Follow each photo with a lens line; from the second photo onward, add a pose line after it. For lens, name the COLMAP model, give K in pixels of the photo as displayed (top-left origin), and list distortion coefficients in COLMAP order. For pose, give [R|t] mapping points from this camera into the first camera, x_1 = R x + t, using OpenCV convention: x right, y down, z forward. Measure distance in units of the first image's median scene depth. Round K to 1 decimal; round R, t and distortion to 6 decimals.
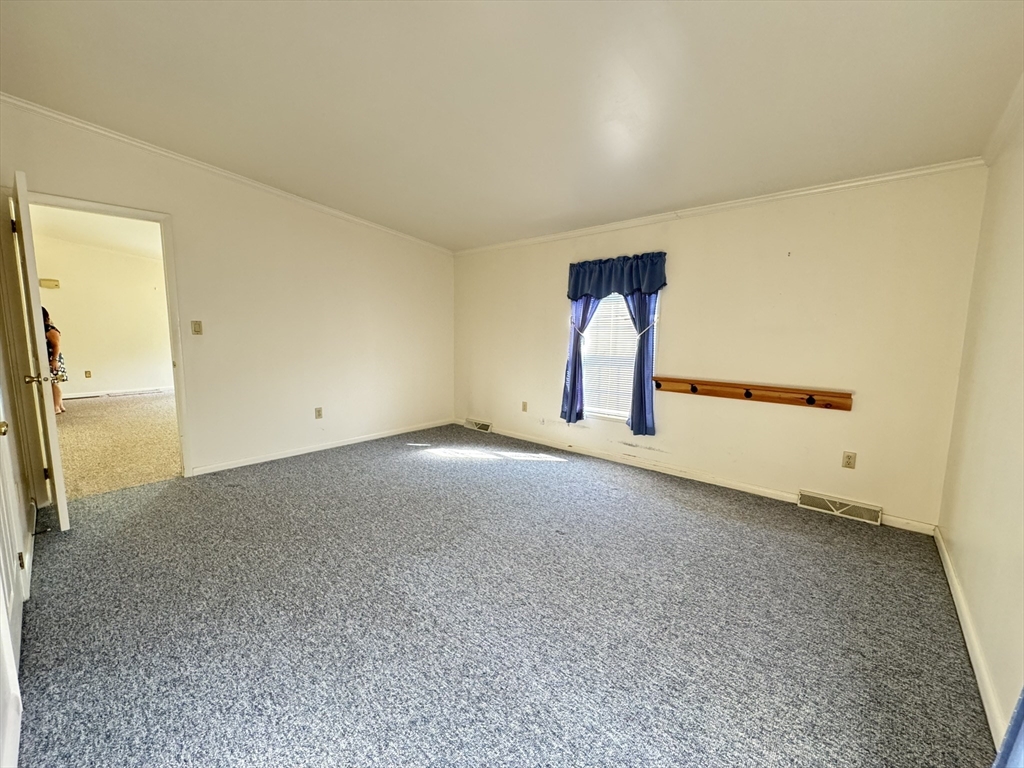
lens RADIAL K [[410.7, 0, 512.0], [0, 410.7, 384.0], [0, 0, 1]] dist [0.000373, -0.000049]
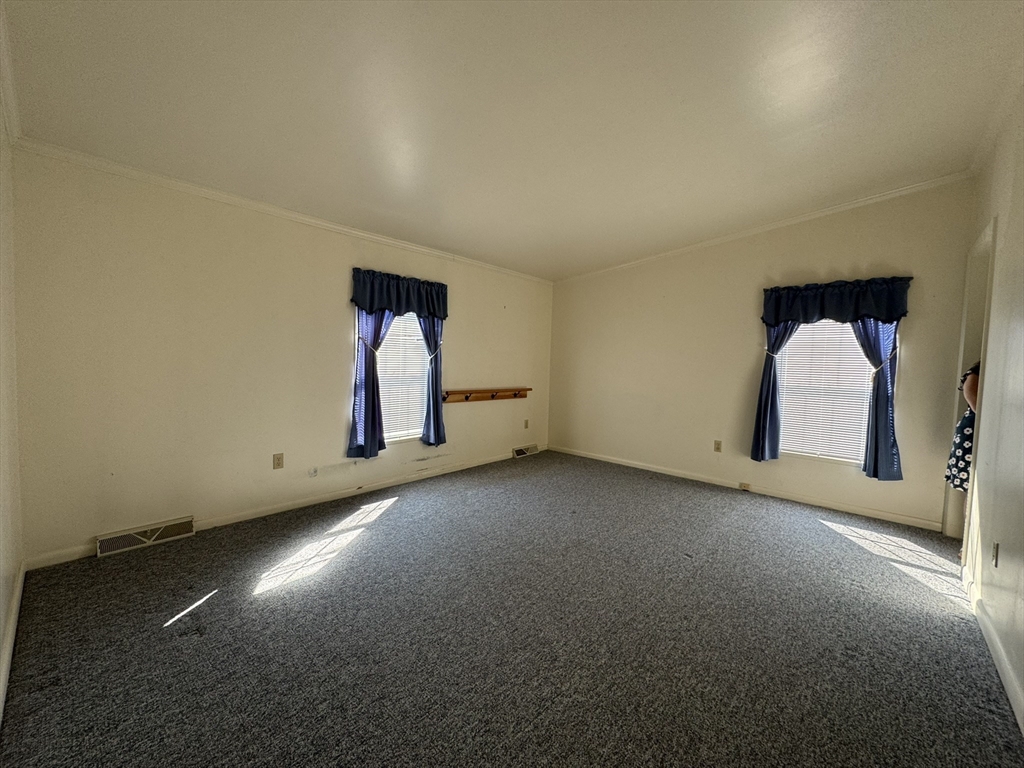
lens RADIAL K [[410.7, 0, 512.0], [0, 410.7, 384.0], [0, 0, 1]] dist [0.000373, -0.000049]
pose [[0.004602, -0.067106, 0.997735, -0.765684], [0.095558, 0.993209, 0.066361, -0.093382], [-0.995413, 0.095036, 0.010983, 0.770870]]
